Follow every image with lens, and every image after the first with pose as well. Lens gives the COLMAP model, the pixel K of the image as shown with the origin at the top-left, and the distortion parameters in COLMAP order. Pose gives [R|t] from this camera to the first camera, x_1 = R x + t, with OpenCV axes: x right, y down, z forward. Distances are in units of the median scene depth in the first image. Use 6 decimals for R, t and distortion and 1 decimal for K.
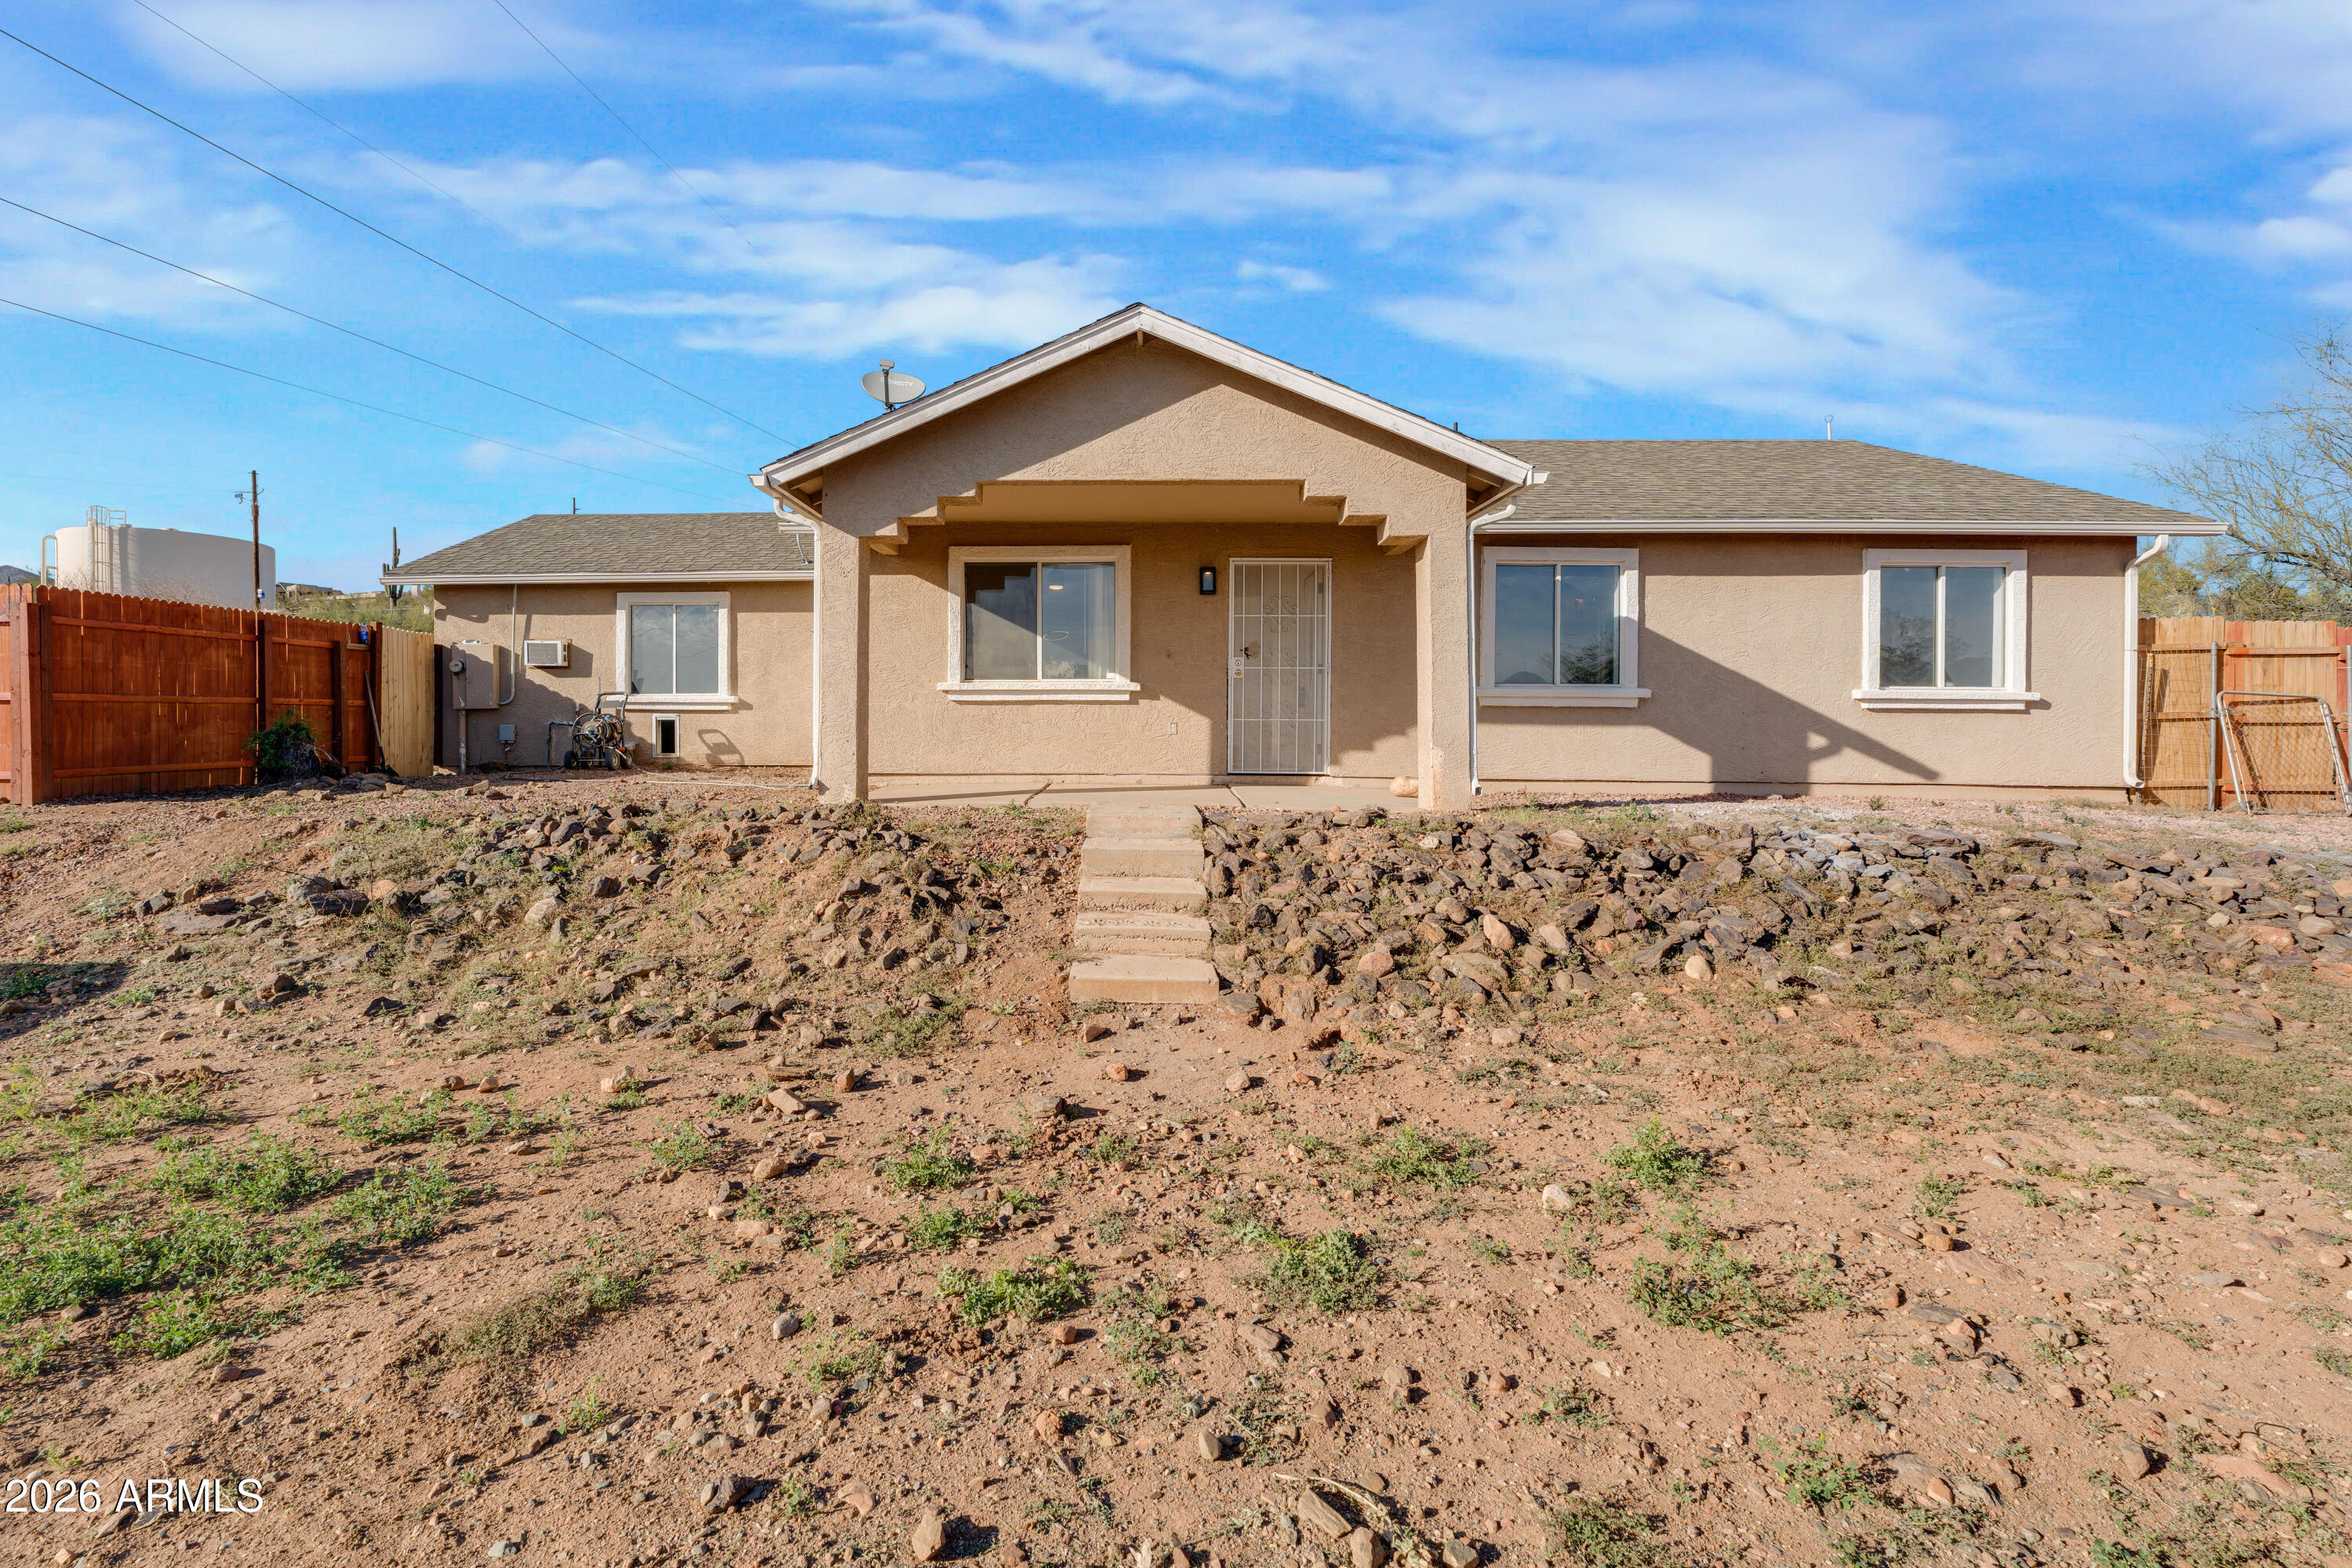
lens RADIAL K [[1138.5, 0, 1057.8], [0, 1138.5, 729.8], [0, 0, 1]] dist [-0.001014, -0.000137]
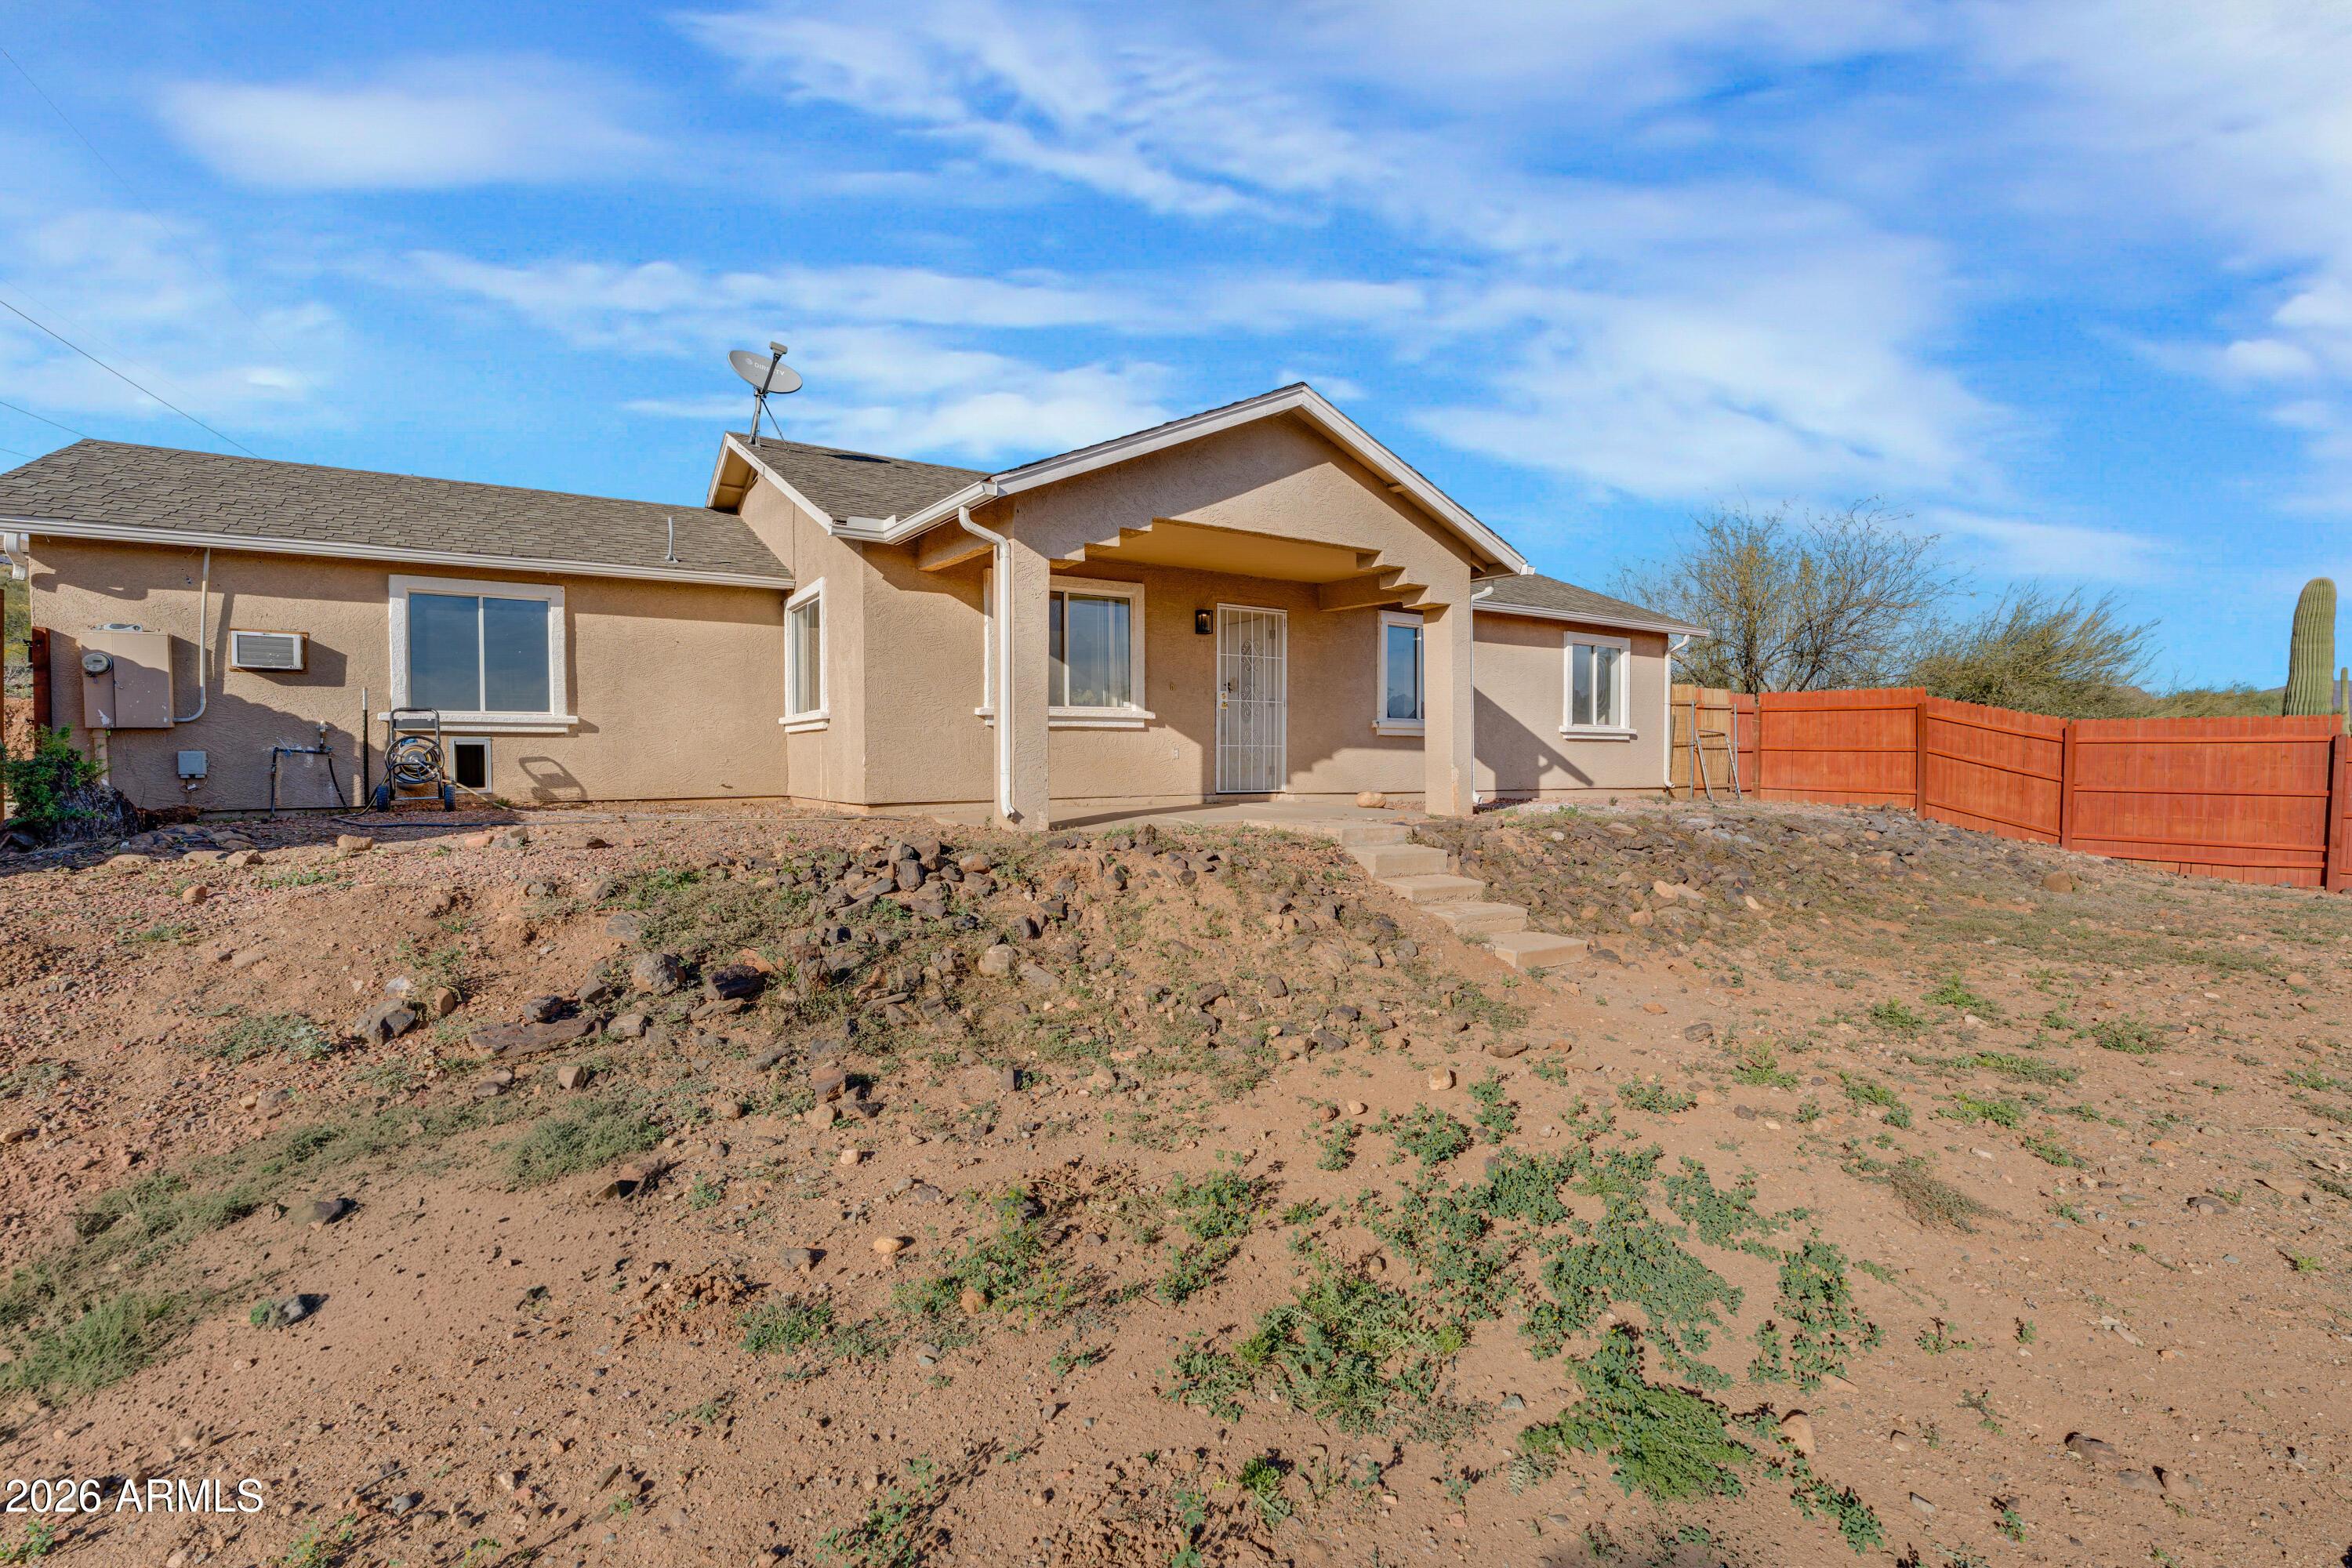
lens RADIAL K [[1114.2, 0, 1176.0], [0, 1114.2, 784.0], [0, 0, 1]] dist [-0.000677, -0.000045]
pose [[0.795557, -0.019173, 0.605575, -0.584791], [0.004139, 0.999648, 0.026212, 0.000029], [-0.605865, -0.018346, 0.795356, 0.143856]]
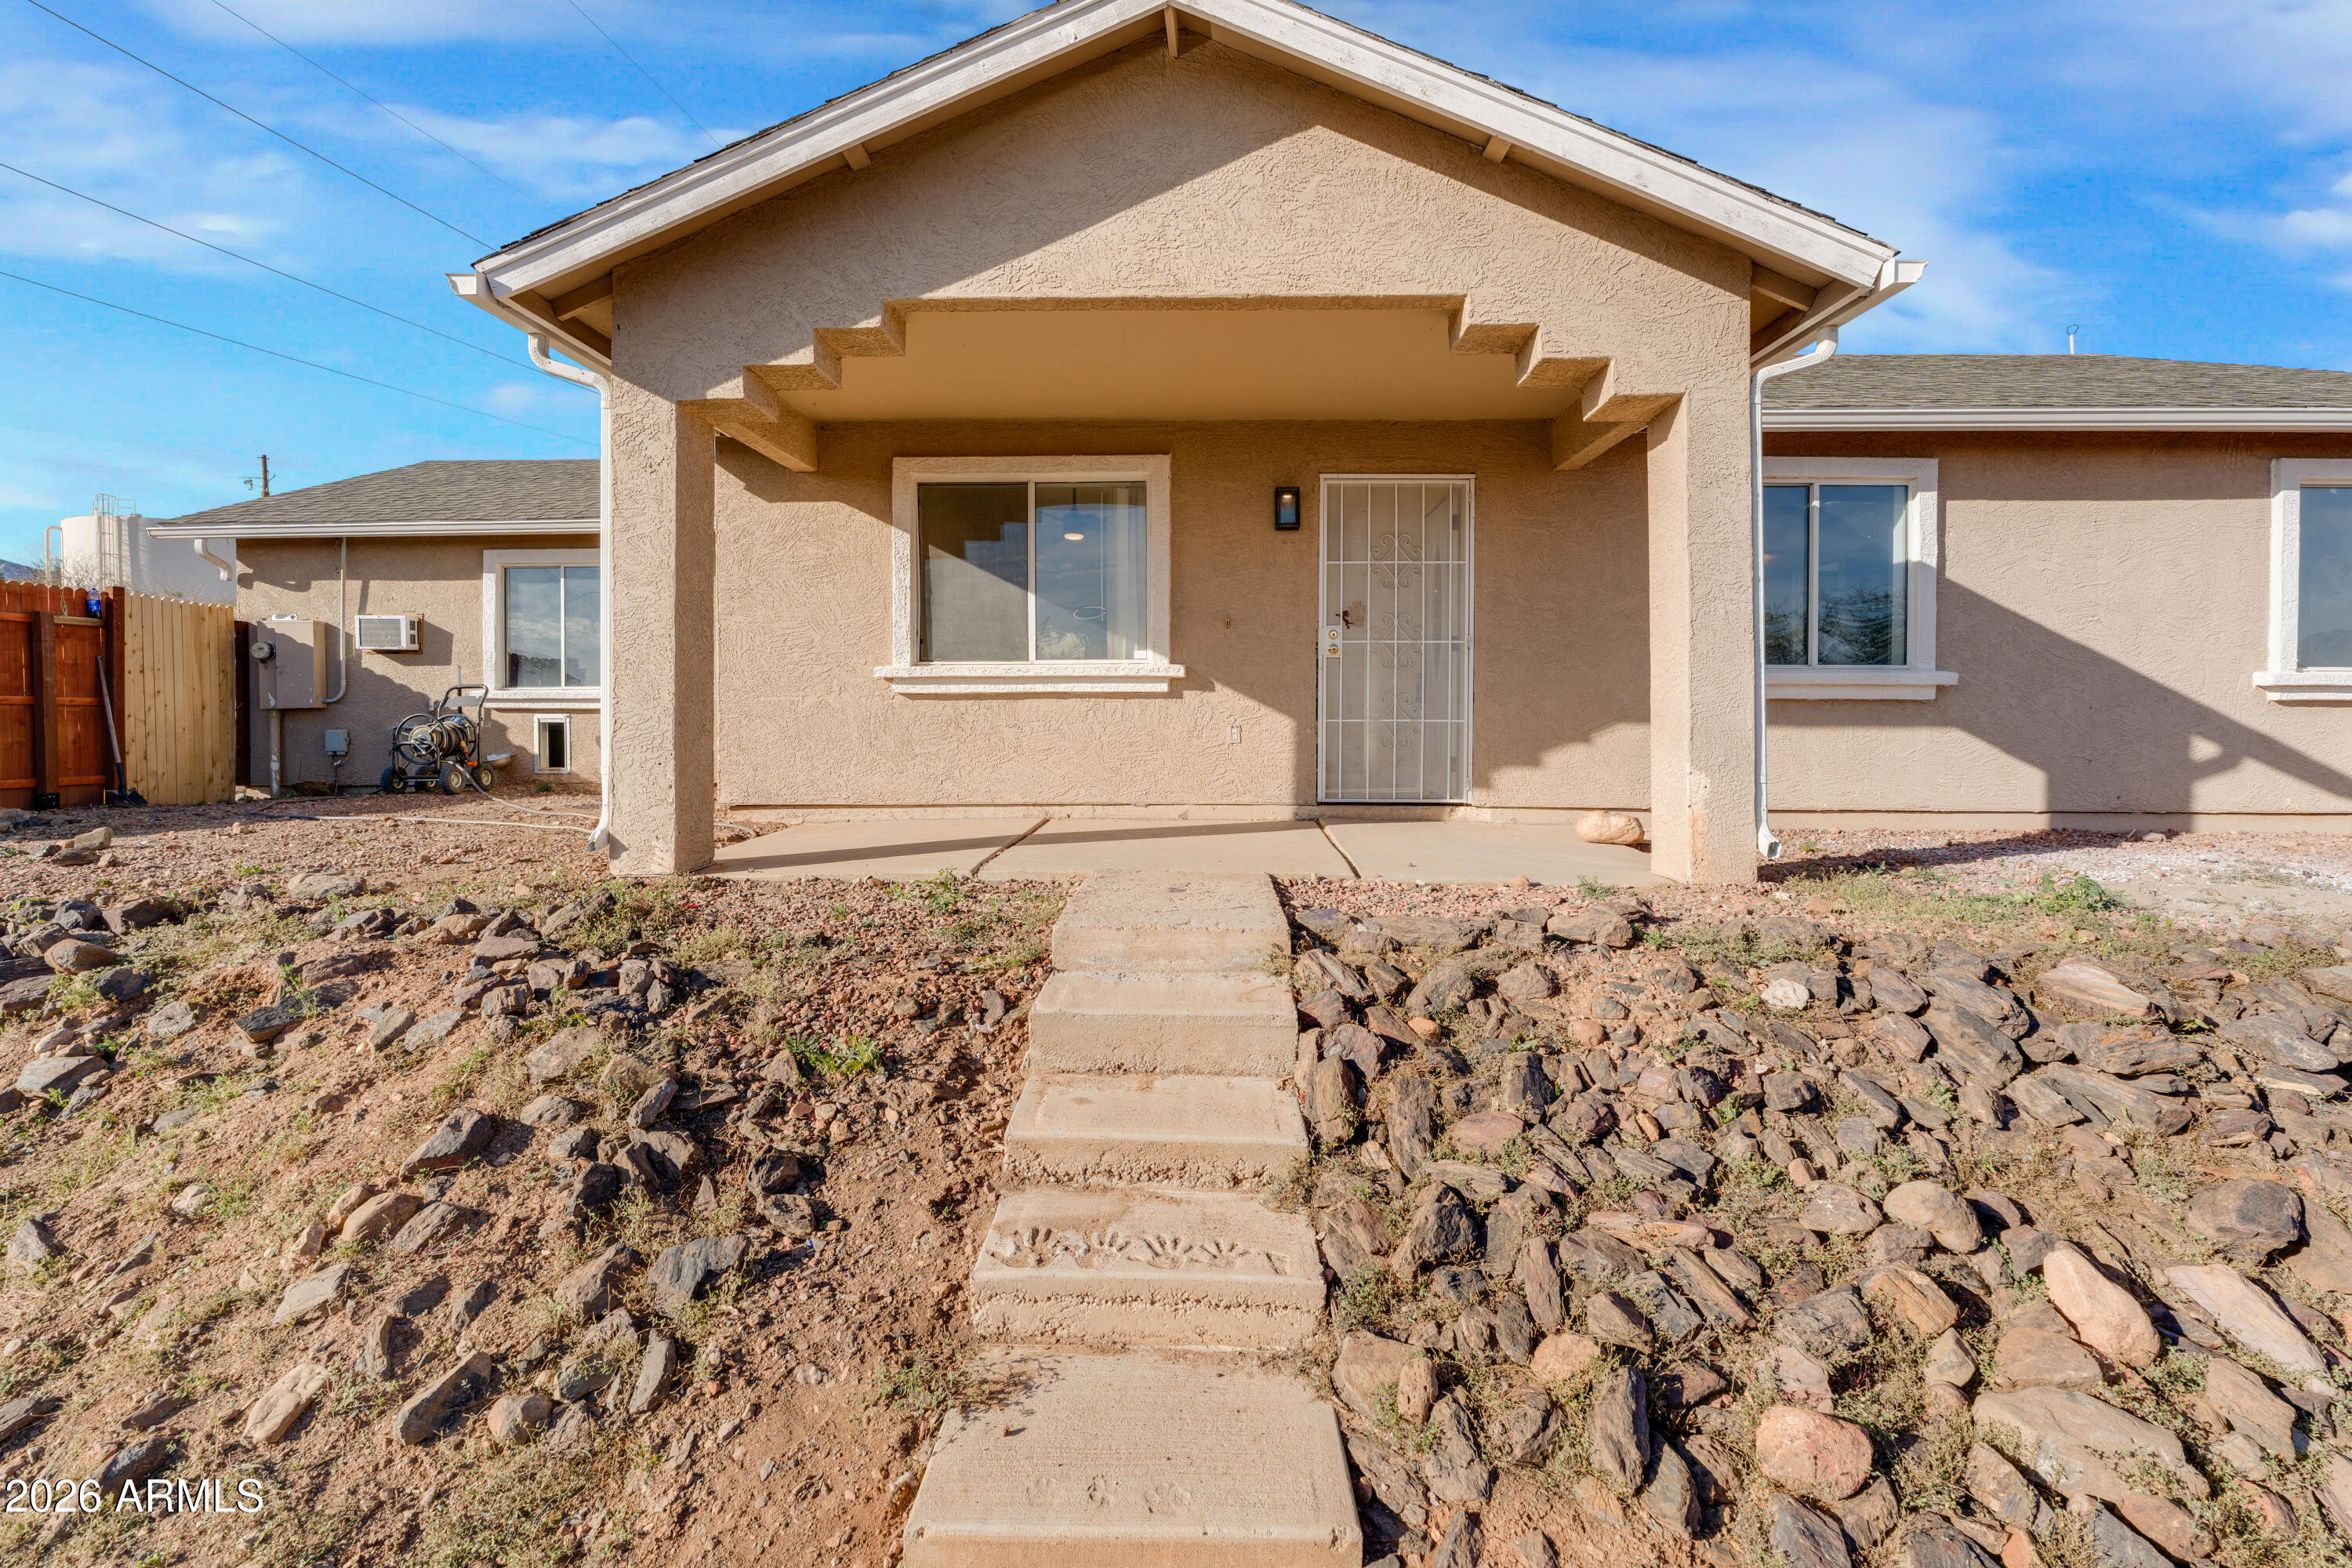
lens RADIAL K [[1081.2, 0, 1171.0], [0, 1081.2, 730.6], [0, 0, 1]] dist [-0.005082, -0.000541]
pose [[0.999338, -0.004806, 0.036071, 0.043671], [0.004616, 0.999975, 0.005336, -0.007222], [-0.036096, -0.005166, 0.999335, 0.396204]]
